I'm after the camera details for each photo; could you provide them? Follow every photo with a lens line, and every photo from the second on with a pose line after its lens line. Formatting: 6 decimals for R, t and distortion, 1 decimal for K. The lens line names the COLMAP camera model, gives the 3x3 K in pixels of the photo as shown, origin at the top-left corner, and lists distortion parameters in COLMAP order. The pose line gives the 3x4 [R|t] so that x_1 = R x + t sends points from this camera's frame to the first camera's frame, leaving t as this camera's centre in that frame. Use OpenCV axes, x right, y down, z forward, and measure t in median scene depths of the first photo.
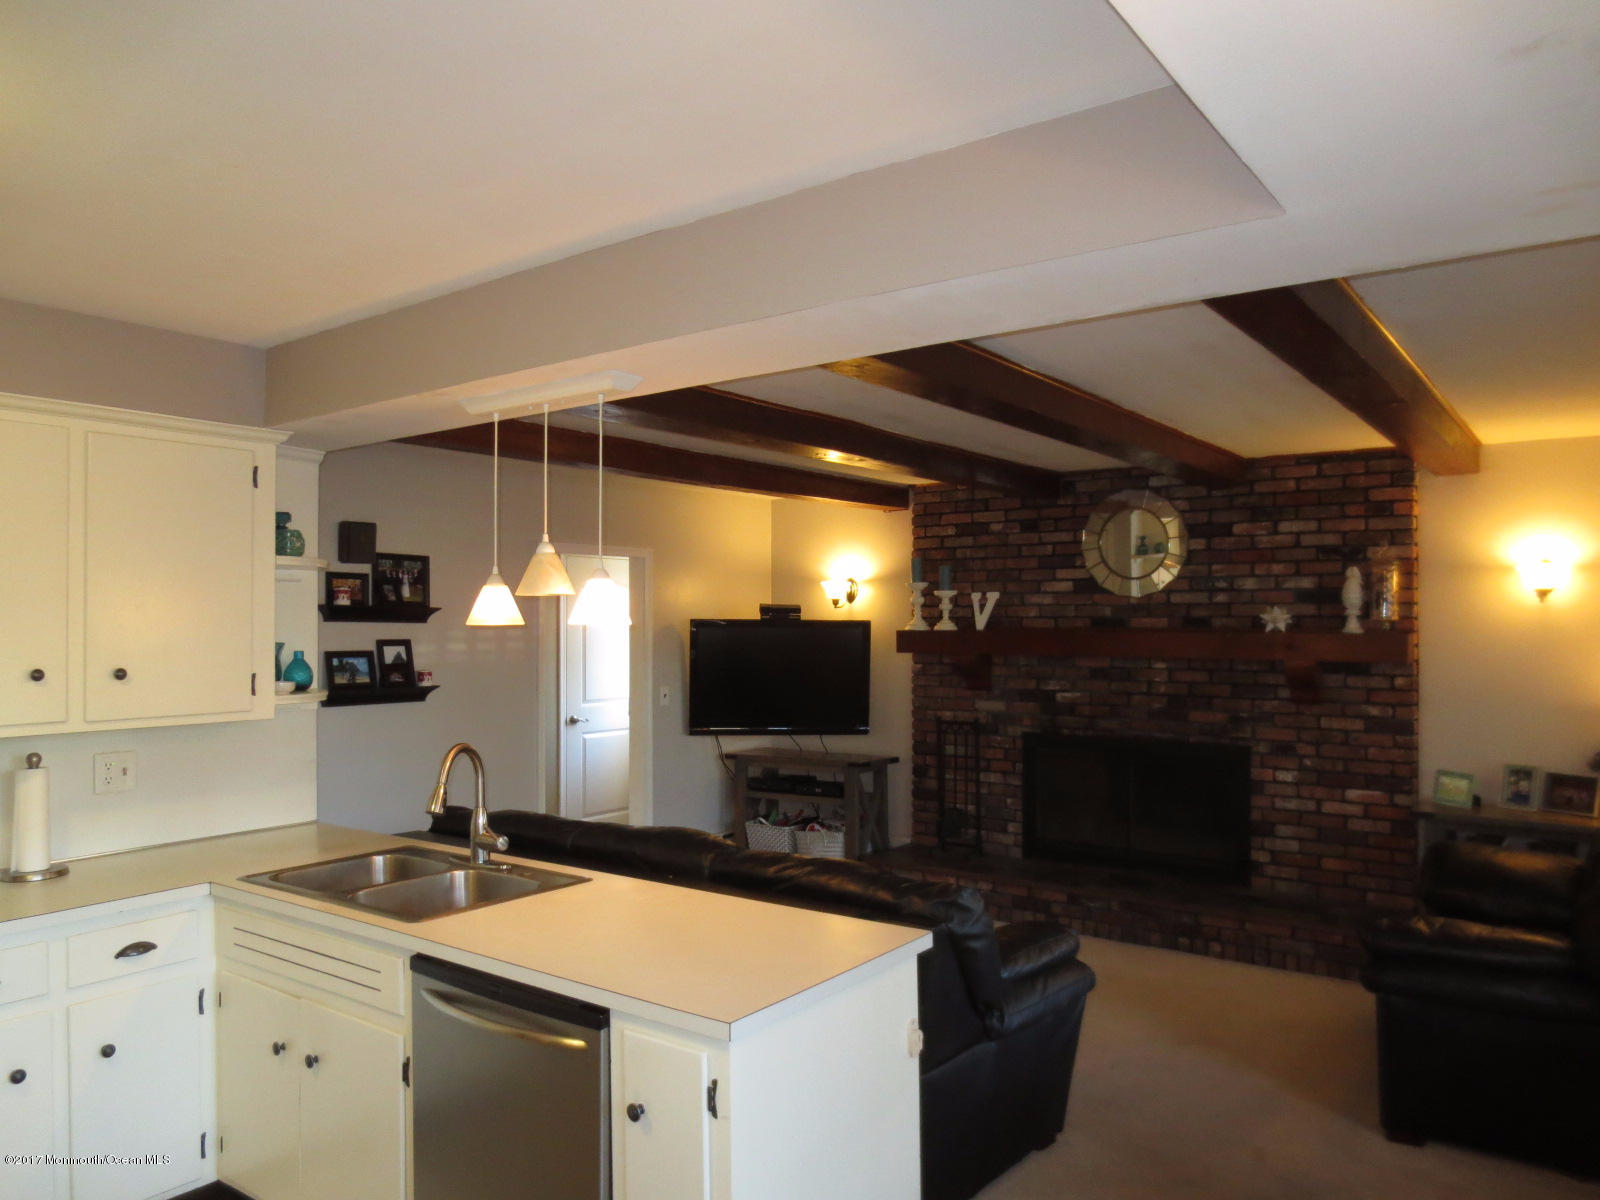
lens RADIAL K [[1135.4, 0, 800.0], [0, 1135.4, 600.0], [0, 0, 1]] dist [-0.026169, 0.005060]
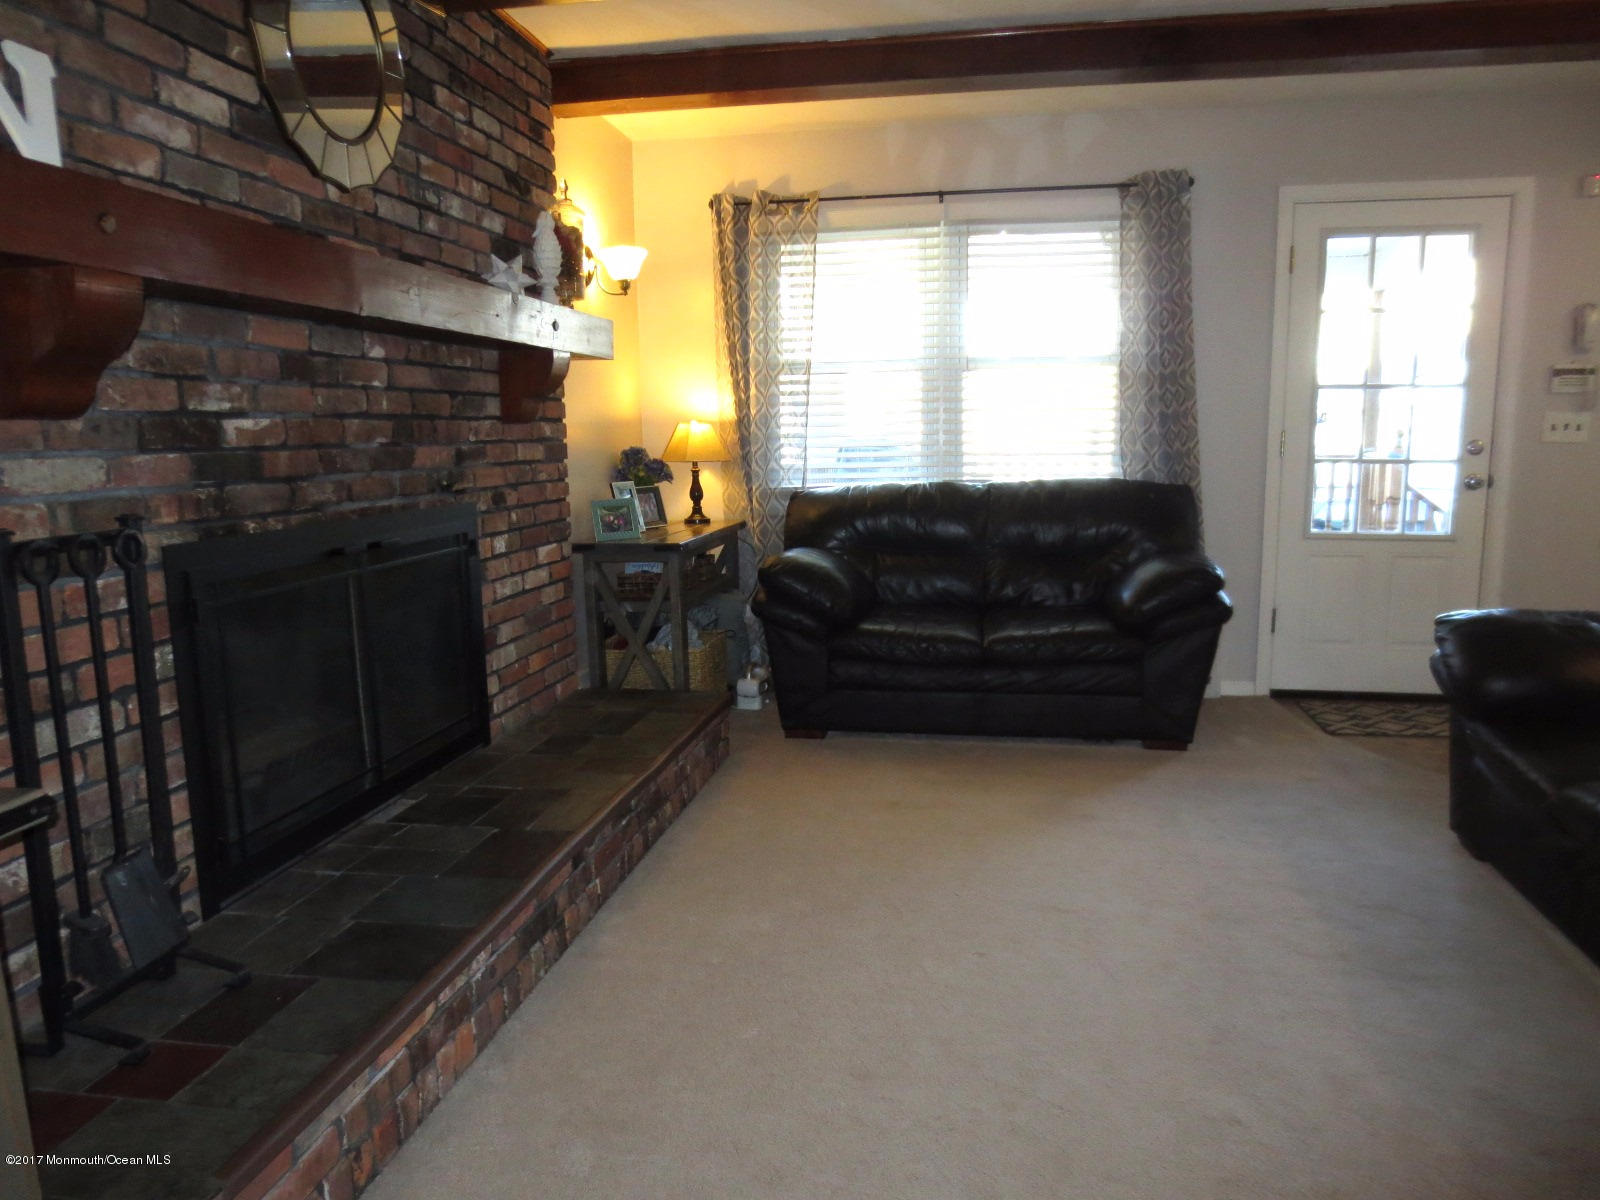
lens RADIAL K [[1135.4, 0, 800.0], [0, 1135.4, 600.0], [0, 0, 1]] dist [-0.026169, 0.005060]
pose [[-0.445286, -0.127736, 0.886230, -0.173701], [-0.003350, 0.990003, 0.141010, 0.090087], [-0.895382, 0.059821, -0.441262, 1.029423]]
